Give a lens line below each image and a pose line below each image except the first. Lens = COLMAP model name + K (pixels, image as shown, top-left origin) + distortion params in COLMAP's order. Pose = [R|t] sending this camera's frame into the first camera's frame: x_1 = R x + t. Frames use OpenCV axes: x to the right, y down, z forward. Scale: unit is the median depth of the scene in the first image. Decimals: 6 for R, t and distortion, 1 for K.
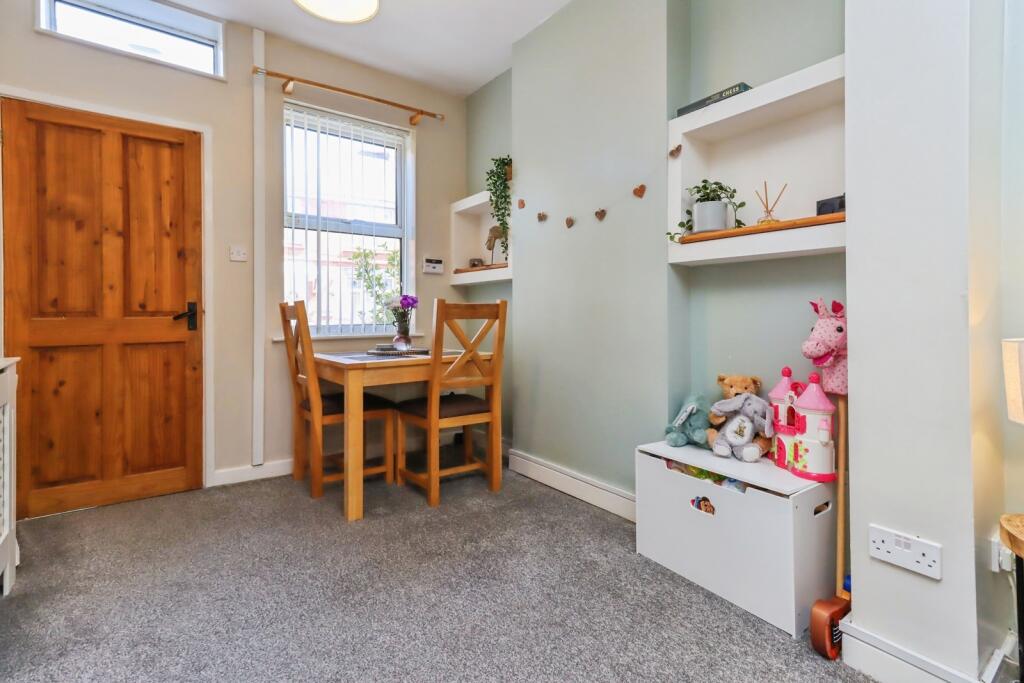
lens RADIAL K [[472.0, 0, 516.2], [0, 472.0, 312.0], [0, 0, 1]] dist [0.000843, 0.000063]
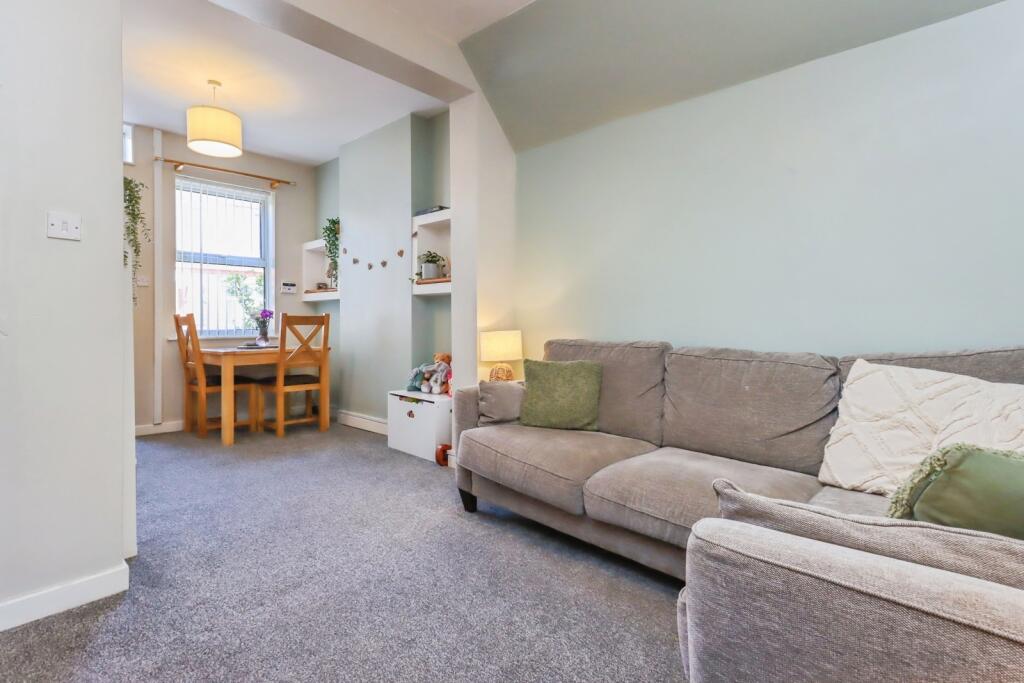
lens RADIAL K [[500.2, 0, 506.6], [0, 500.2, 323.2], [0, 0, 1]] dist [-0.001914, -0.000386]
pose [[0.984402, 0.000177, 0.175932, 0.254491], [-0.001147, 0.999985, 0.005410, -0.001692], [-0.175928, -0.005528, 0.984388, -0.734557]]
